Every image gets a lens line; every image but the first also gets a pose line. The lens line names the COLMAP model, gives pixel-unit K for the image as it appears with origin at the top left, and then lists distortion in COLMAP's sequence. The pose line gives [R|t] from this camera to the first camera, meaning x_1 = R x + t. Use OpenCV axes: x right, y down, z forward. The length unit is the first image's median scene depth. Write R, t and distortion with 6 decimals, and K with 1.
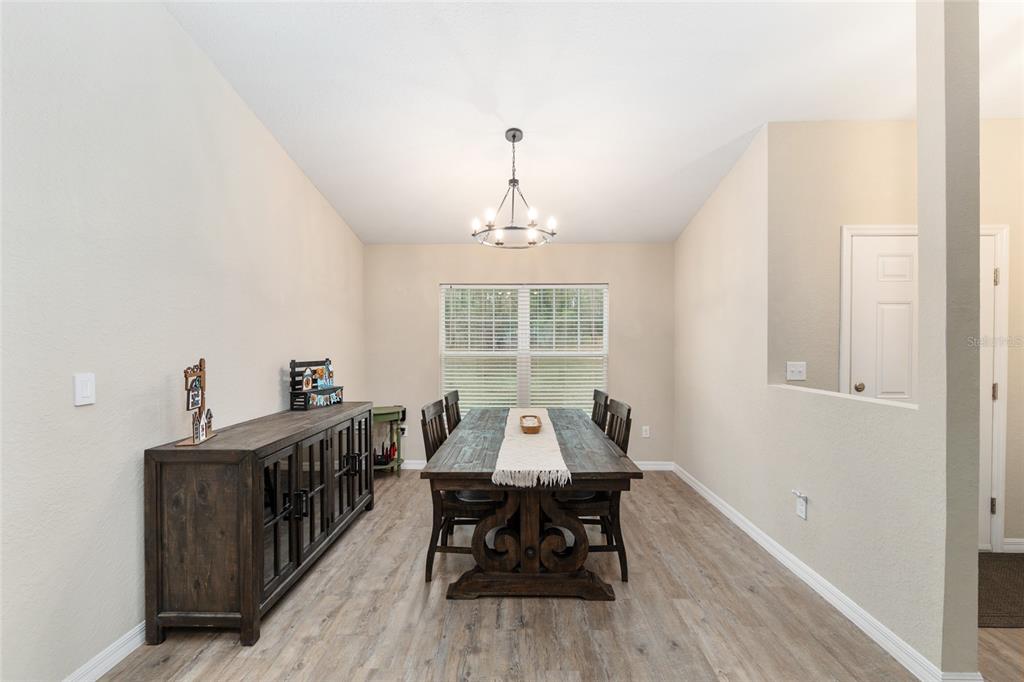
lens RADIAL K [[453.2, 0, 513.4], [0, 453.2, 346.8], [0, 0, 1]] dist [-0.000371, -0.000535]
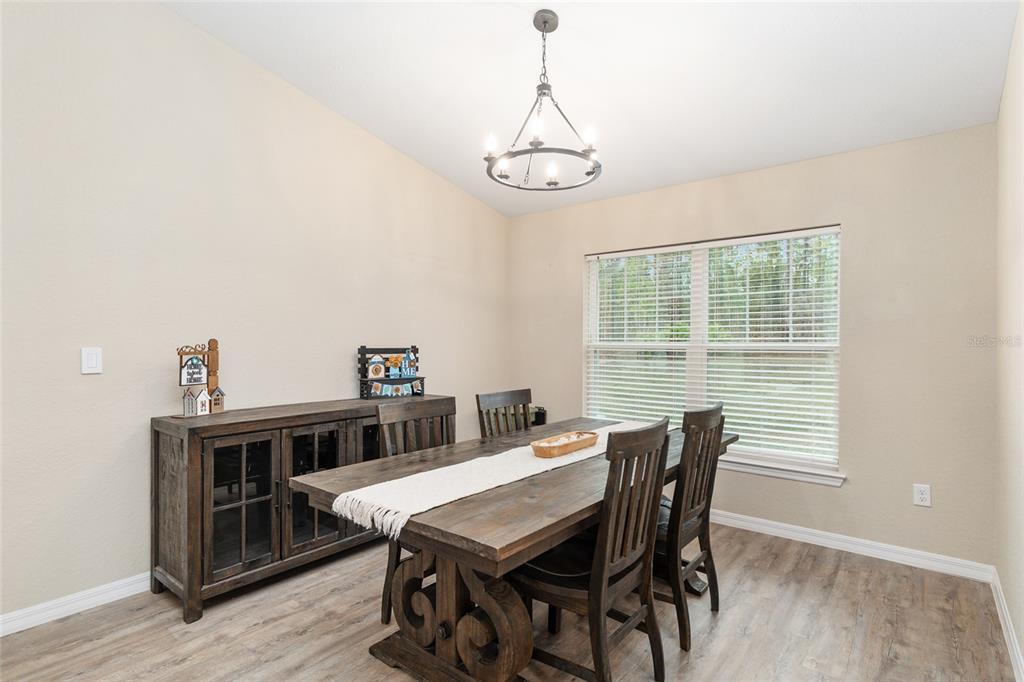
lens RADIAL K [[515.3, 0, 510.0], [0, 515.3, 344.7], [0, 0, 1]] dist [0.003148, 0.000205]
pose [[0.782617, 0.007105, -0.622463, 0.580615], [-0.007395, 0.999970, 0.002117, 0.029493], [0.622460, 0.002946, 0.782646, 0.460815]]
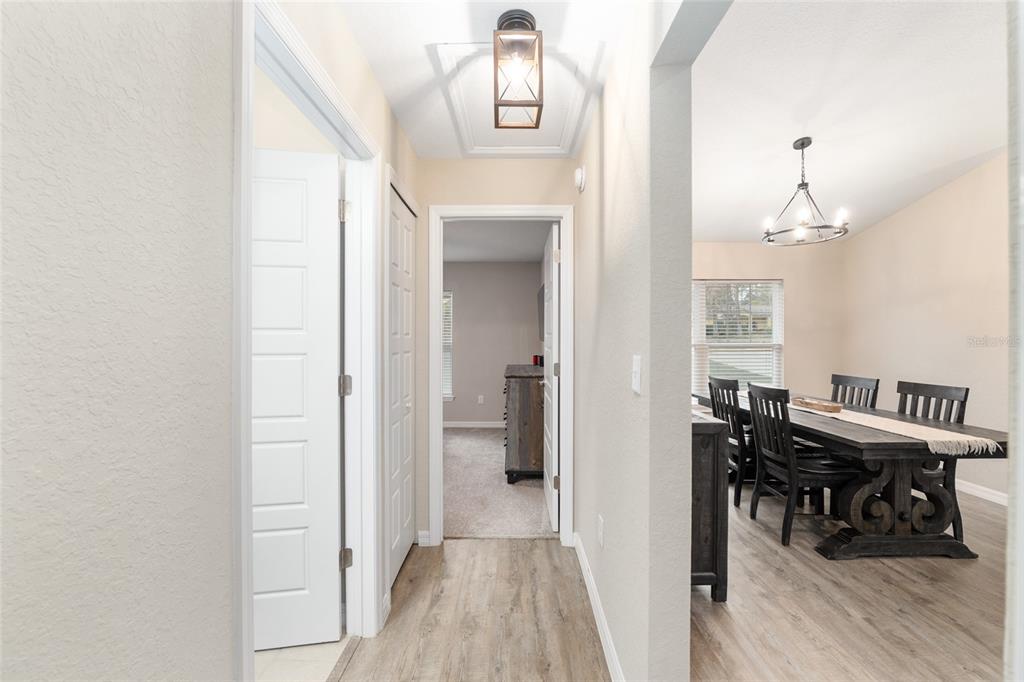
lens RADIAL K [[418.8, 0, 512.6], [0, 418.8, 340.4], [0, 0, 1]] dist [-0.008970, -0.000903]
pose [[0.999951, -0.003133, 0.009410, -0.928478], [0.003198, 0.999971, -0.006954, 0.025632], [-0.009388, 0.006984, 0.999932, -0.011043]]
